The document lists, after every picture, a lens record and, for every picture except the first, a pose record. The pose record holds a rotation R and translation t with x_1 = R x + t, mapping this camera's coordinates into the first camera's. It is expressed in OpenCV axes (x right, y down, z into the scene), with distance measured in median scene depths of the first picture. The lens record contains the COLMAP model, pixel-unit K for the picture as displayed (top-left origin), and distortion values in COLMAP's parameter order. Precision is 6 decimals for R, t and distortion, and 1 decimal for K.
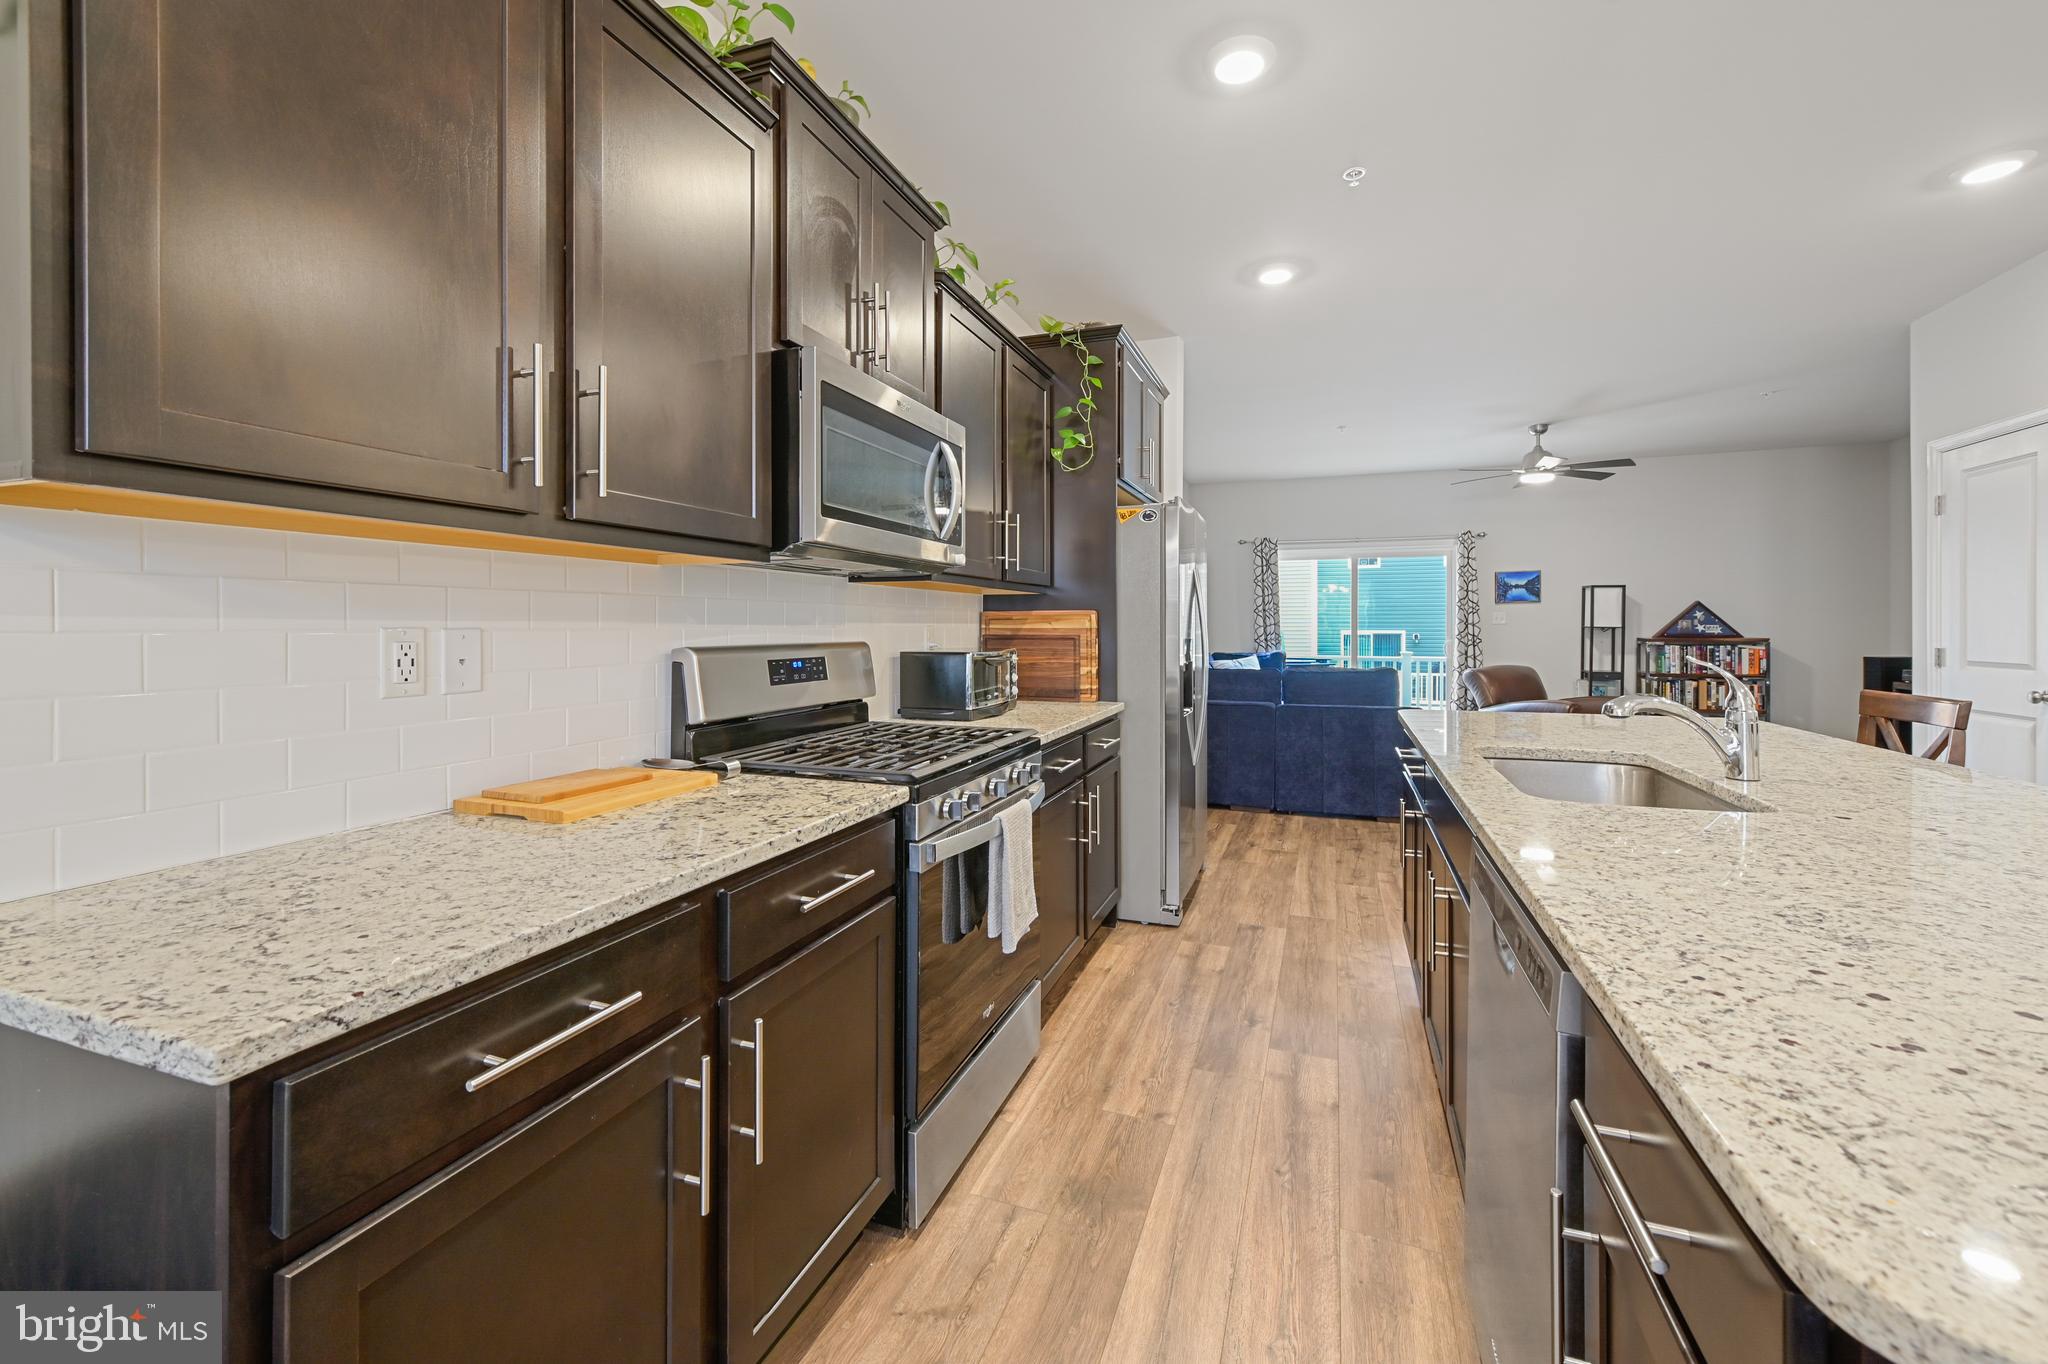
lens RADIAL K [[817.3, 0, 1042.0], [0, 817.3, 633.2], [0, 0, 1]] dist [0.008630, -0.000859]
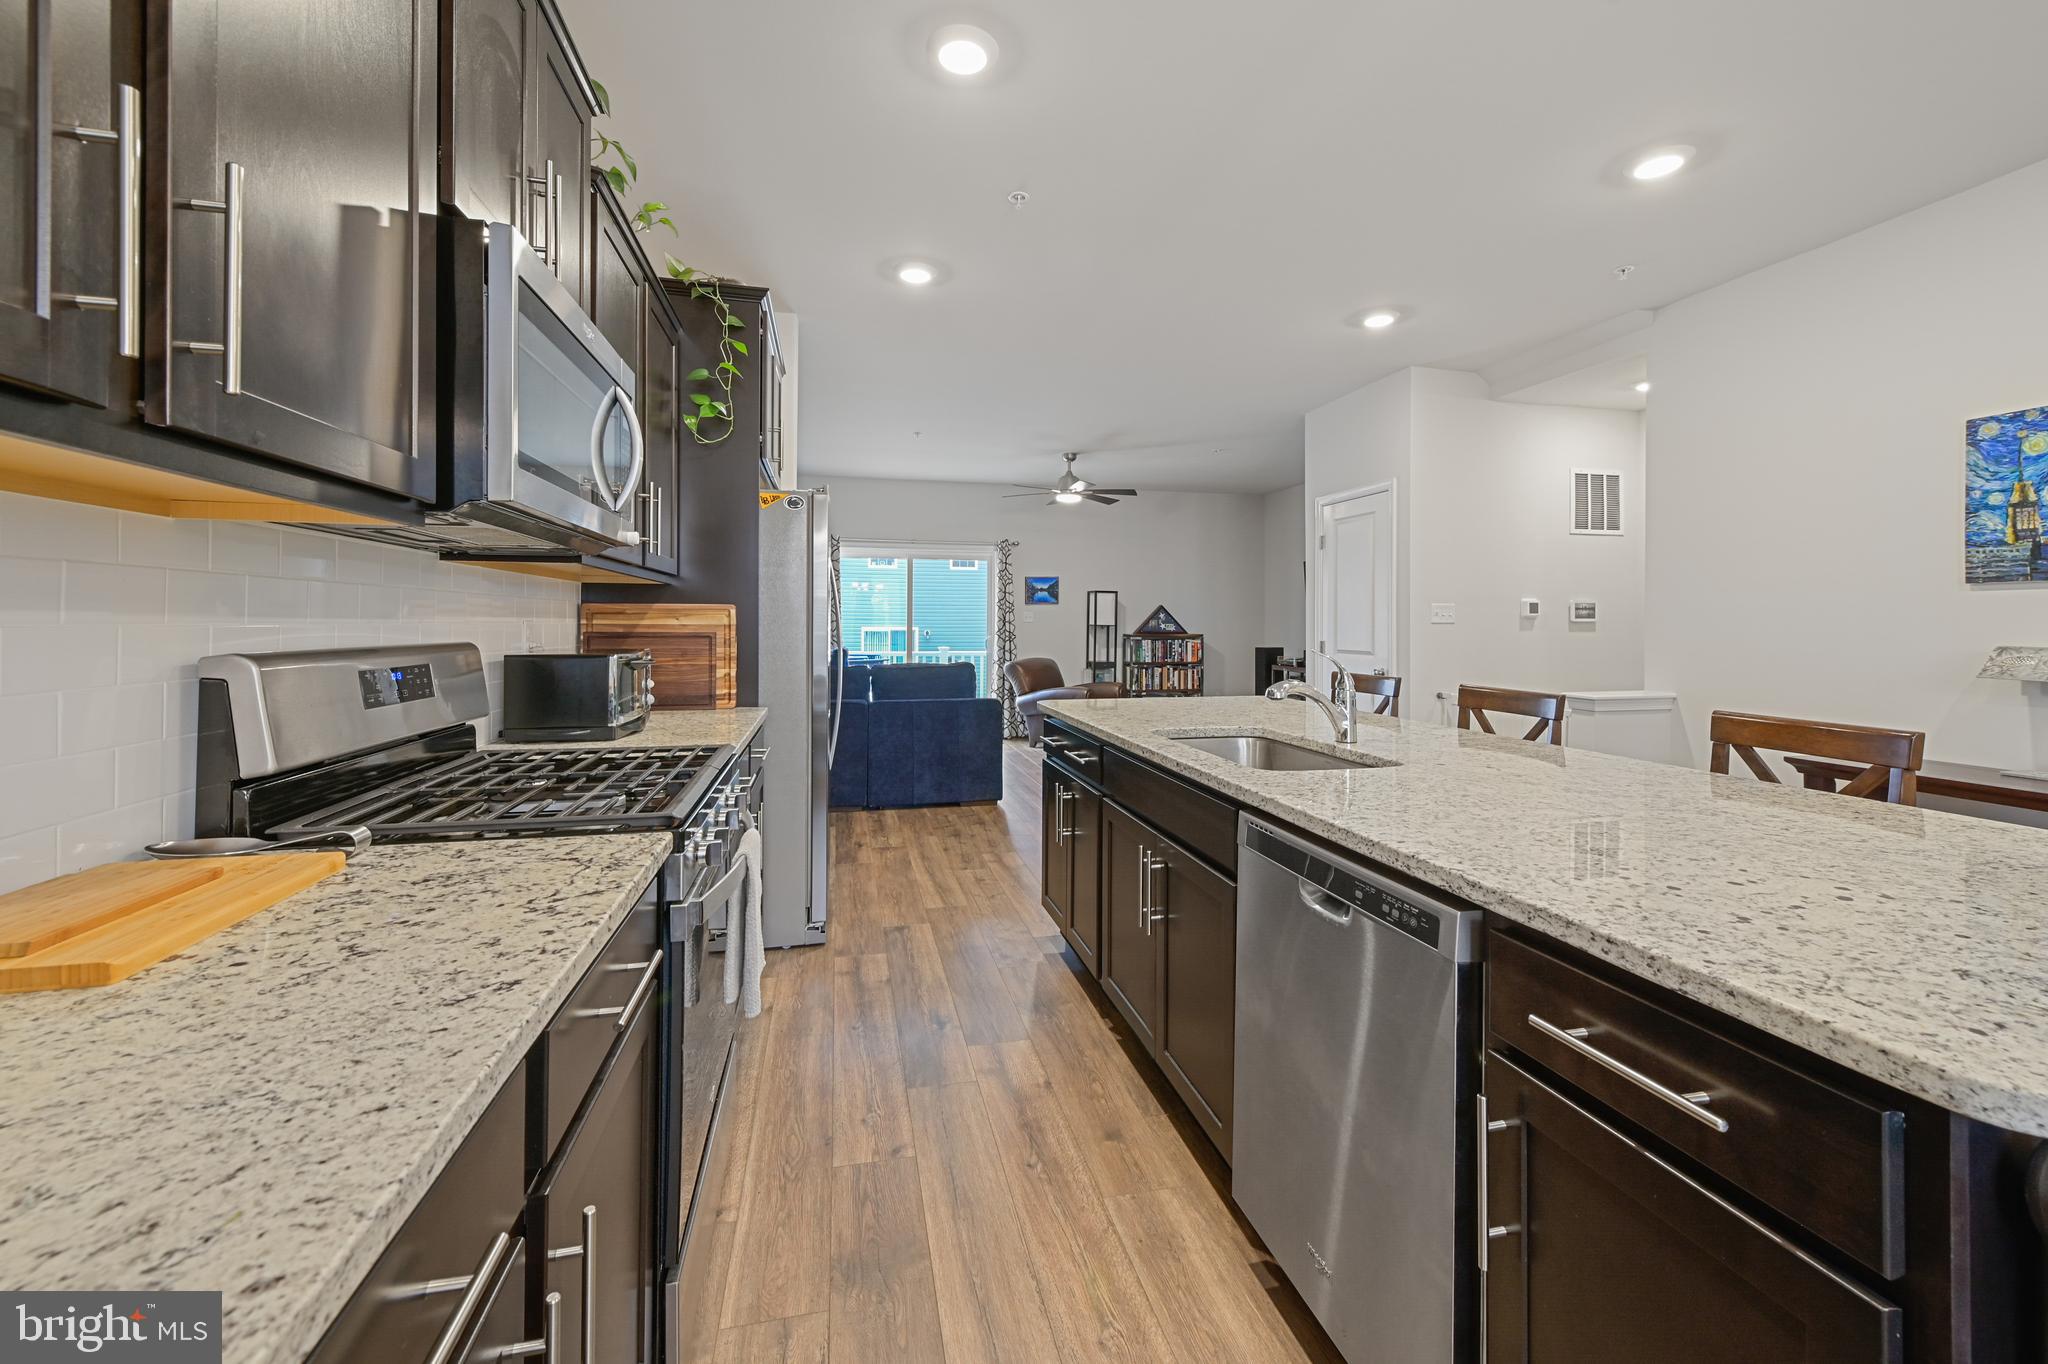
lens RADIAL K [[817.3, 0, 1028.4], [0, 817.3, 625.5], [0, 0, 1]] dist [0.008630, -0.000859]
pose [[0.841416, 0.004288, 0.540370, -0.142399], [-0.001724, 0.999985, -0.005250, -0.000973], [-0.540385, 0.003486, 0.841411, 0.082311]]
